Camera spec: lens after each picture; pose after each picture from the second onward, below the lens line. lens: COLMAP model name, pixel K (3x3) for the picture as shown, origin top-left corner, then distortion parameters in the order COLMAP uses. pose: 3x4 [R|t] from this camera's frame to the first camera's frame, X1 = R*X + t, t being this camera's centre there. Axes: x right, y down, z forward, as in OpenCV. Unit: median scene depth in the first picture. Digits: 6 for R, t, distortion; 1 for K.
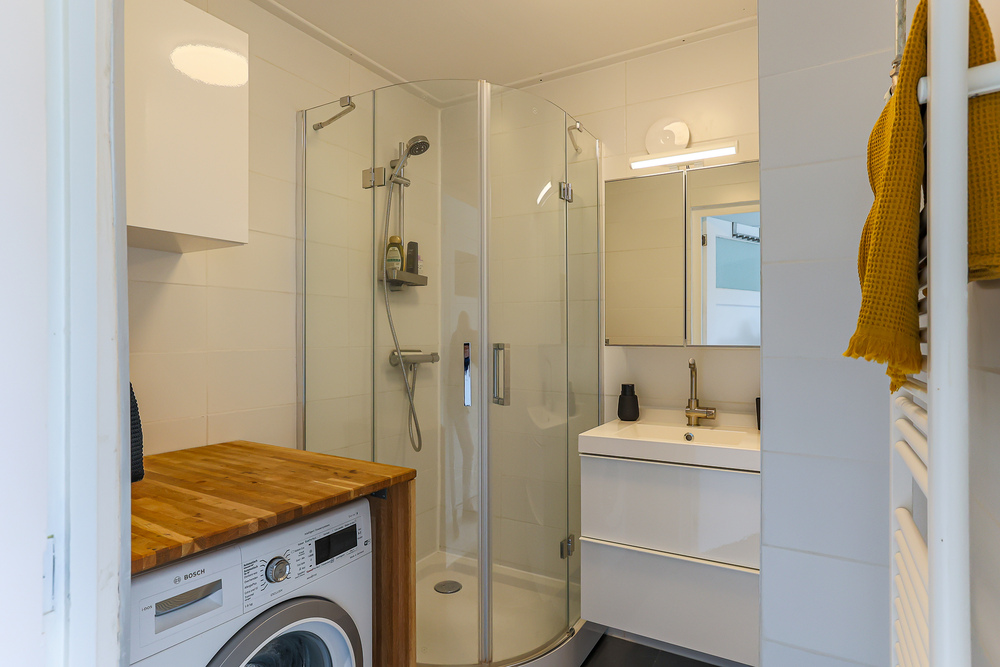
lens RADIAL K [[558.7, 0, 500.0], [0, 558.7, 333.5], [0, 0, 1]] dist [-0.001235, 0.000794]
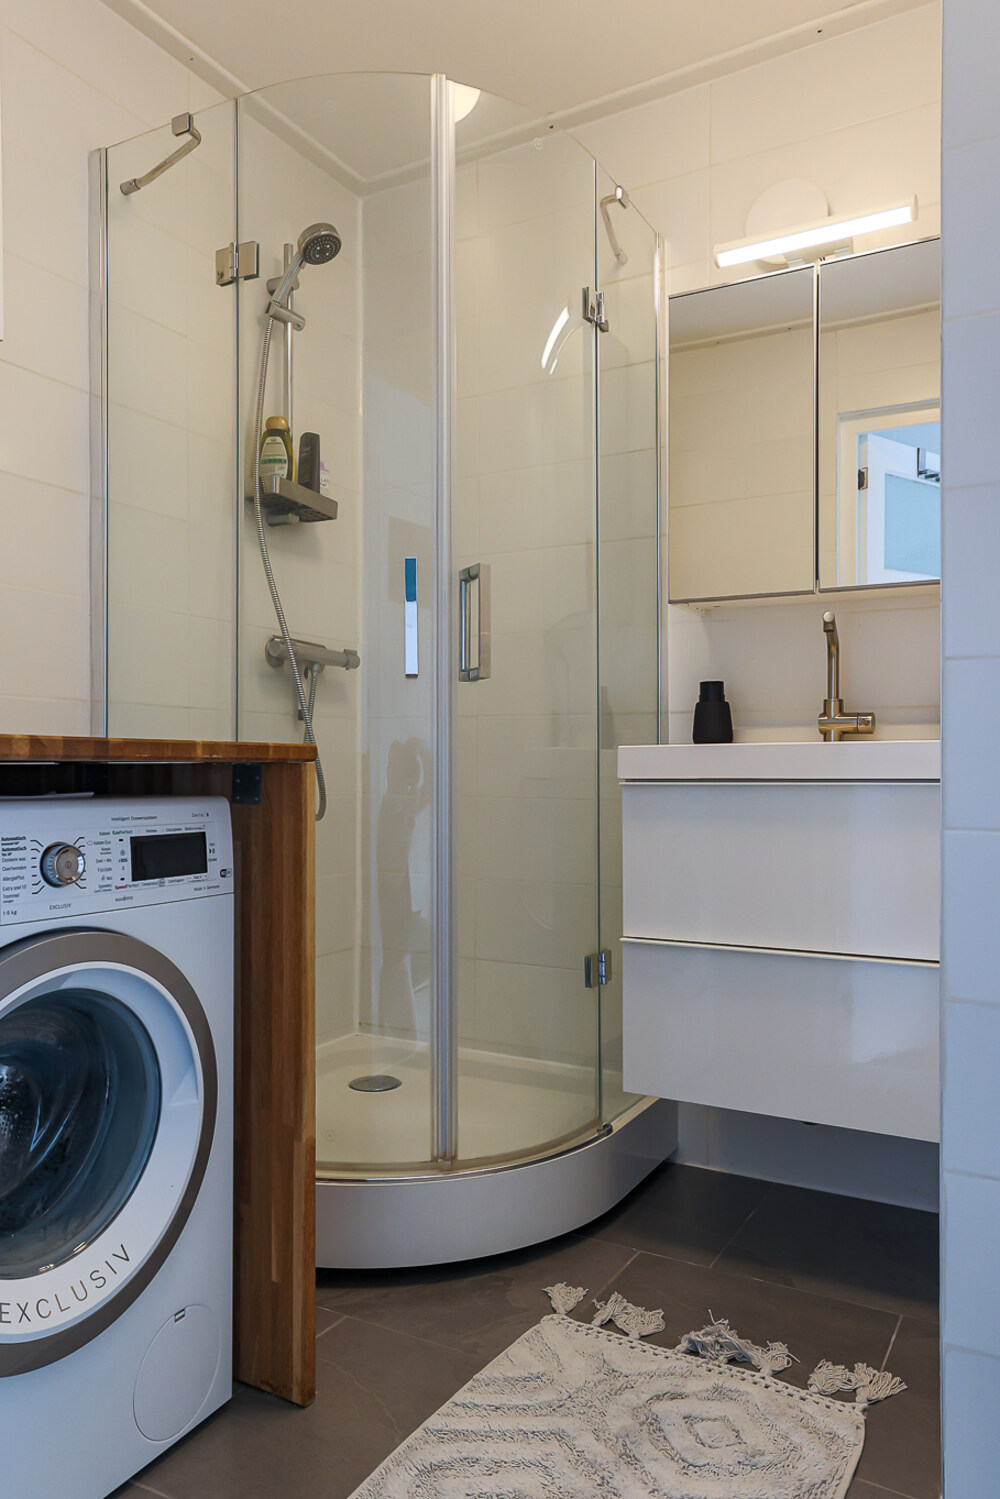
lens RADIAL K [[1084.9, 0, 487.1], [0, 1084.9, 749.9], [0, 0, 1]] dist [0.035891, 0.005379]
pose [[0.999967, 0.000737, 0.008031, 0.005541], [-0.000636, 0.999920, -0.012629, 0.179609], [-0.008040, 0.012623, 0.999888, -0.042091]]
